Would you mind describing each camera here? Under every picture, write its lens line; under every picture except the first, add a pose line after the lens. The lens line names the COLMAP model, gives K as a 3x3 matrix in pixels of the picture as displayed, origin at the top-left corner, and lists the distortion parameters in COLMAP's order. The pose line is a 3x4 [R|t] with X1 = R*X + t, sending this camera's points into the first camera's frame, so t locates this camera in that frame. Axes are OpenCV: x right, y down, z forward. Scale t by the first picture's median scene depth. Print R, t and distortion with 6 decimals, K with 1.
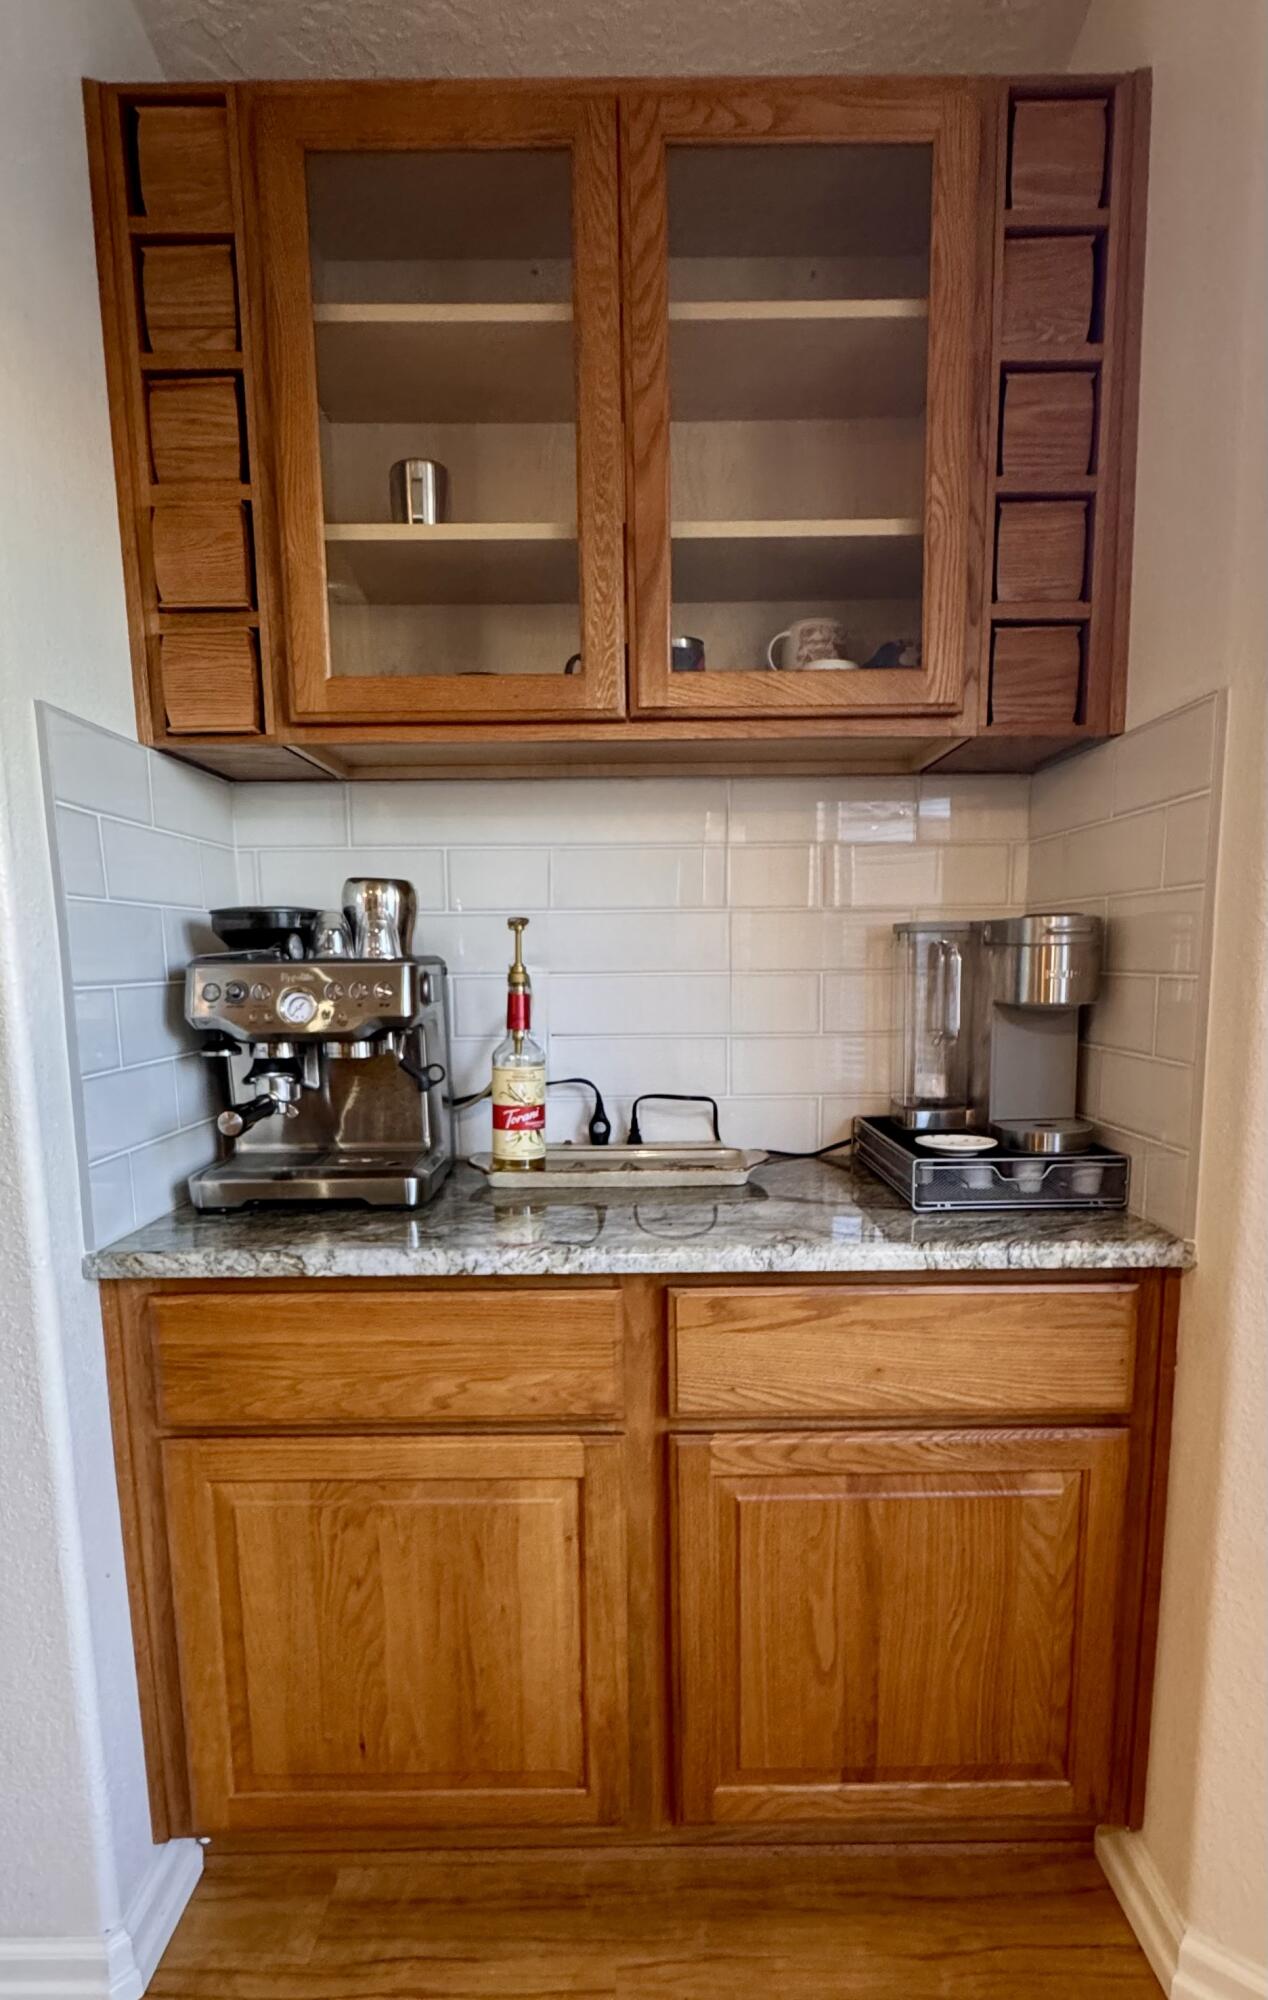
lens RADIAL K [[1134.1, 0, 645.9], [0, 1134.1, 1128.8], [0, 0, 1]] dist [0.003645, -0.001780]
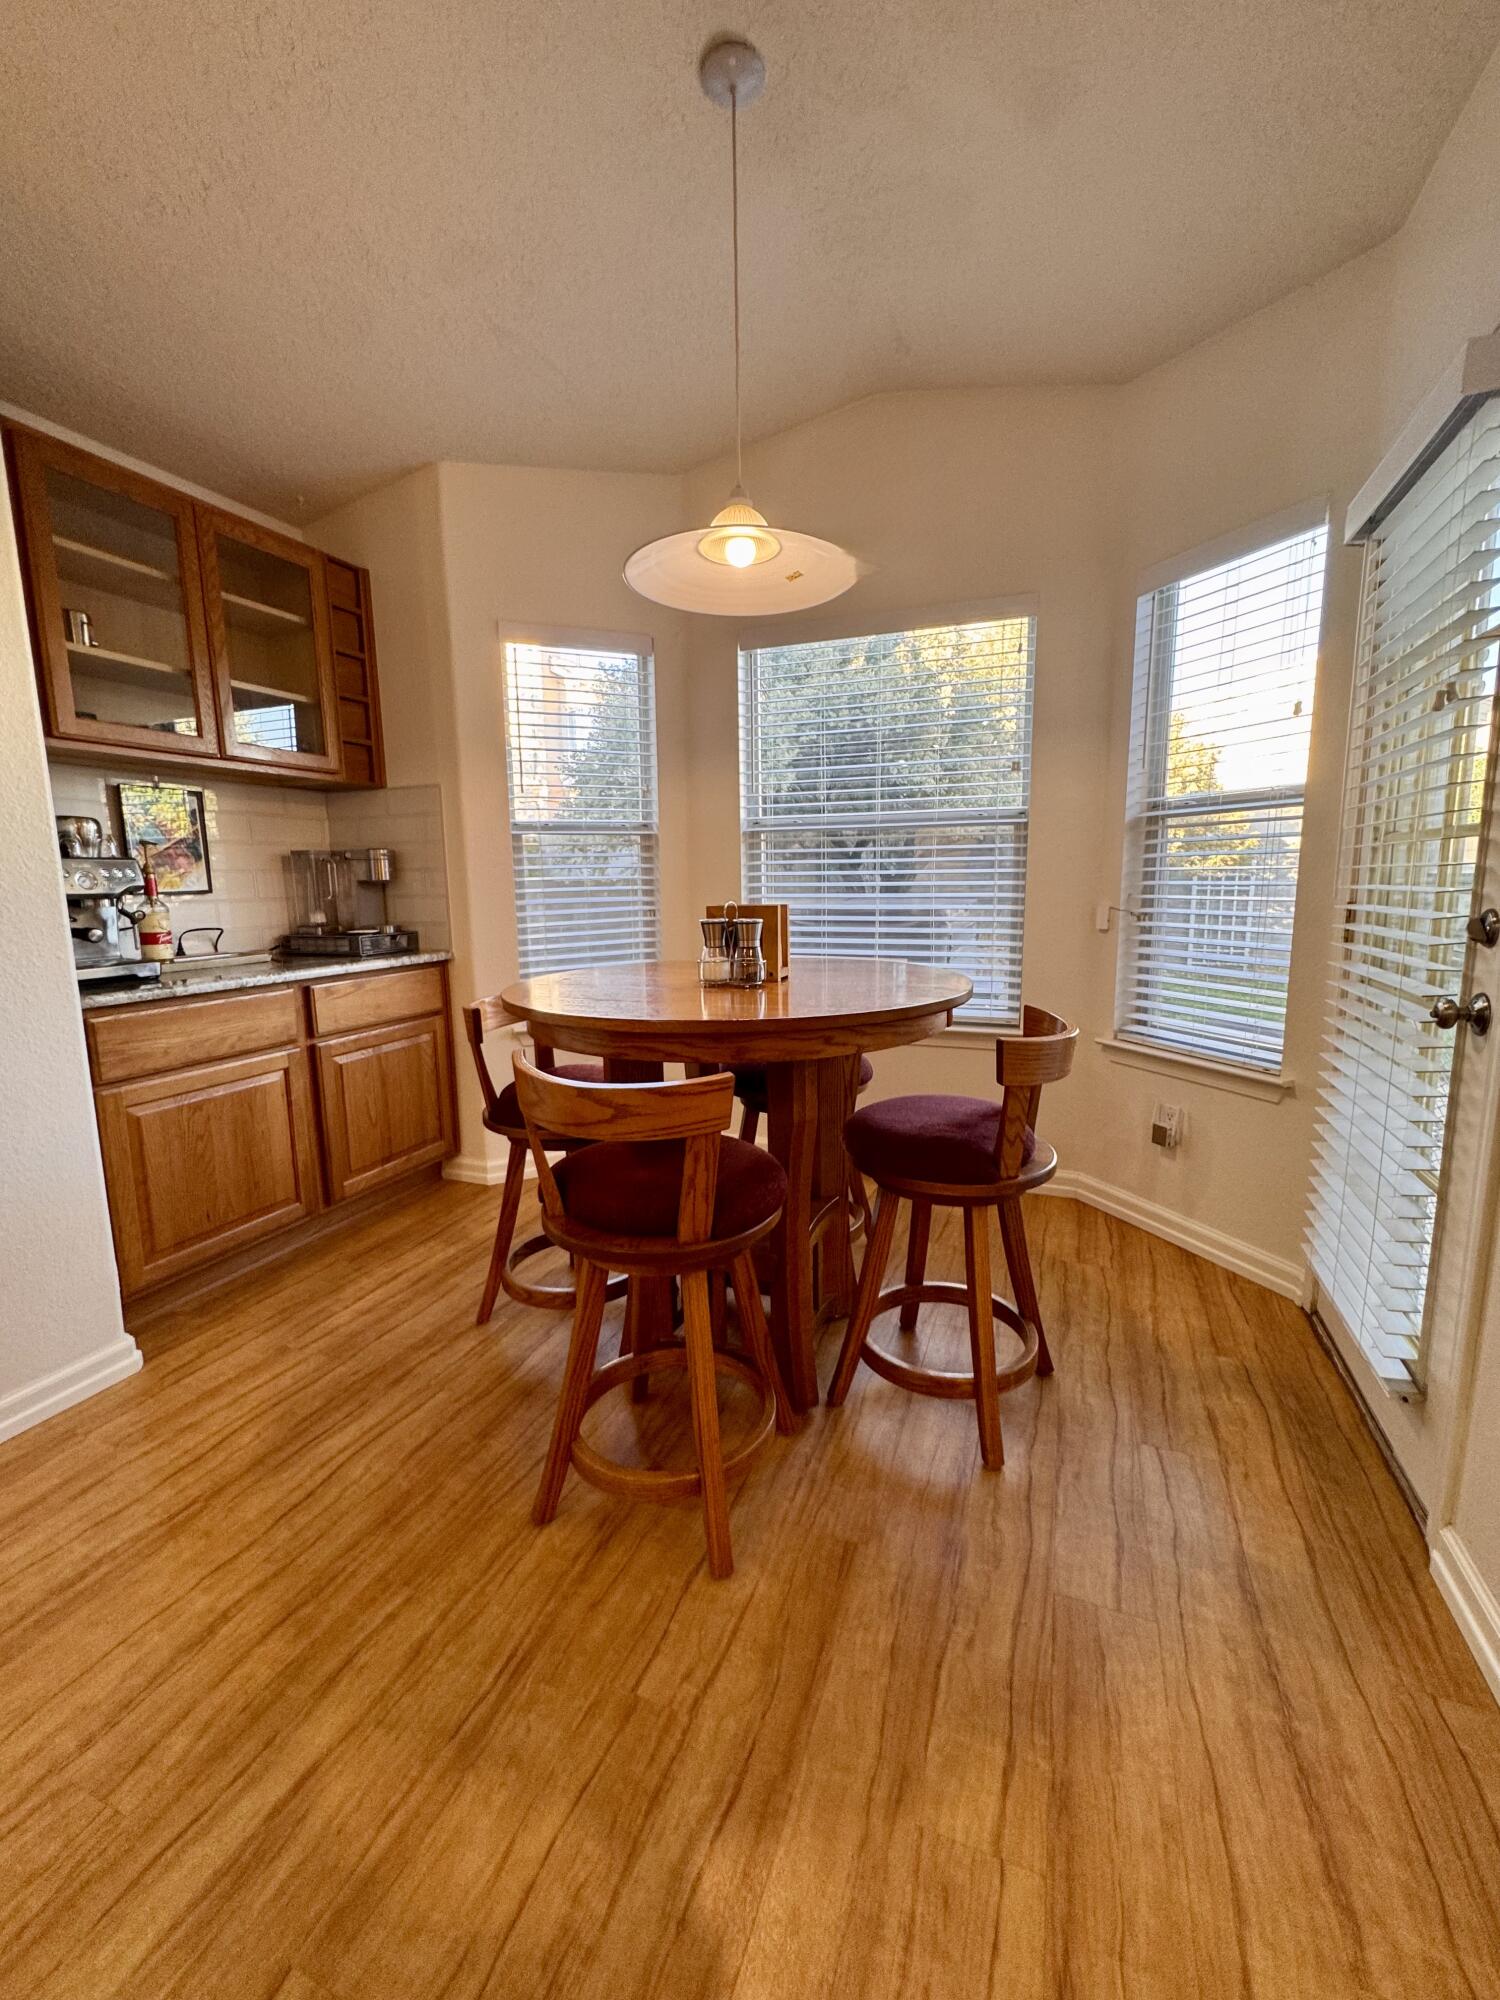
lens RADIAL K [[827.8, 0, 749.8], [0, 827.8, 1004.1], [0, 0, 1]] dist [-0.013022, -0.000194]
pose [[0.381376, -0.132956, 0.914809, -1.248477], [0.153860, 0.984929, 0.079005, 0.176837], [-0.911526, 0.110622, 0.396085, -0.624940]]
